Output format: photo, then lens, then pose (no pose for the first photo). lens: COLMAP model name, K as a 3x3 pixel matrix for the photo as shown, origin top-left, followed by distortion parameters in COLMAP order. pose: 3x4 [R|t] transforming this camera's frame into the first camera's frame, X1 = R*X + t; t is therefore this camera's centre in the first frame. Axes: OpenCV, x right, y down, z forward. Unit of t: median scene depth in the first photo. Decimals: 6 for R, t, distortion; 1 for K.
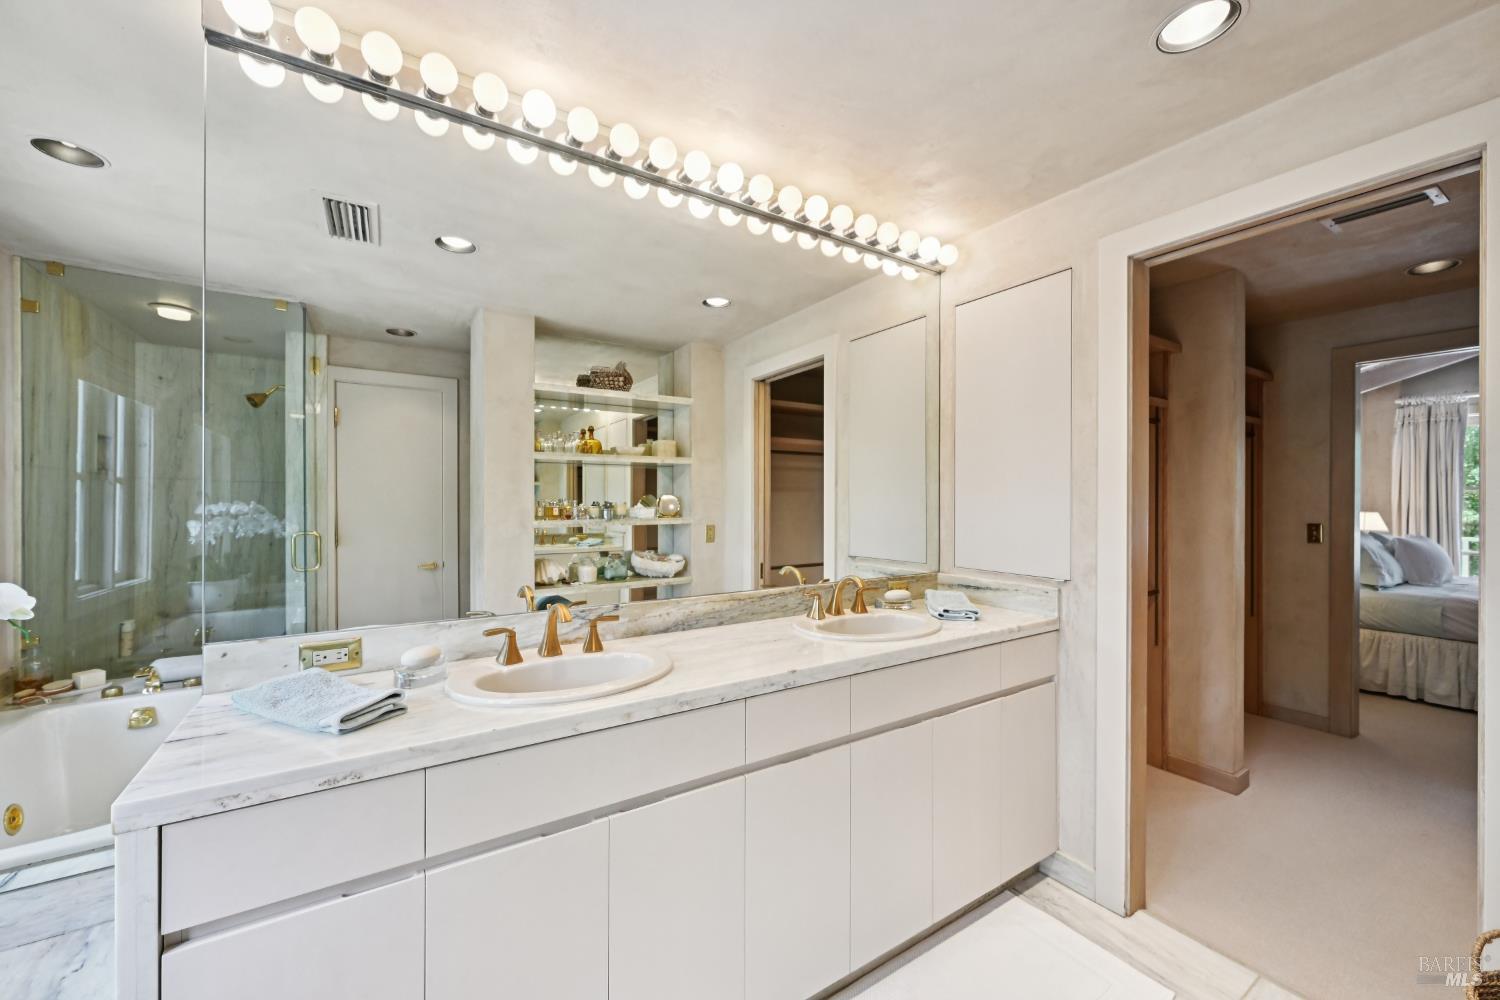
lens RADIAL K [[587.8, 0, 756.9], [0, 587.8, 503.3], [0, 0, 1]] dist [-0.004451, -0.000765]
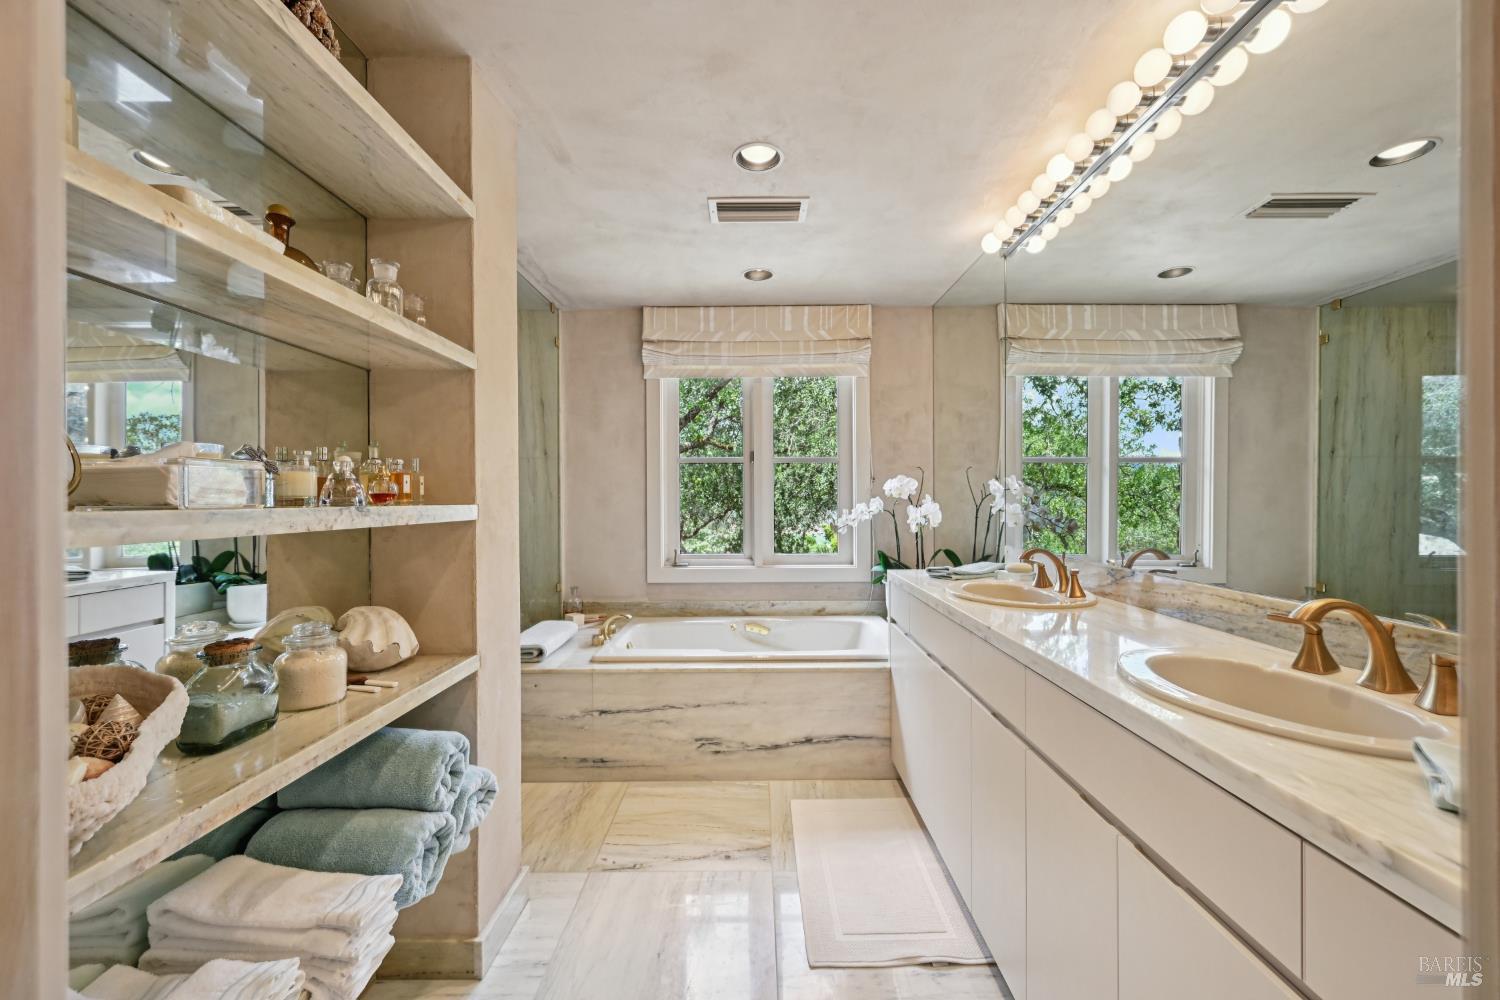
lens RADIAL K [[587.8, 0, 755.5], [0, 587.8, 500.0], [0, 0, 1]] dist [-0.004451, -0.000765]
pose [[-0.561177, 0.003090, -0.827690, 0.633469], [0.003951, 0.999992, 0.001054, 0.030032], [0.827687, -0.002679, -0.561184, 0.676069]]
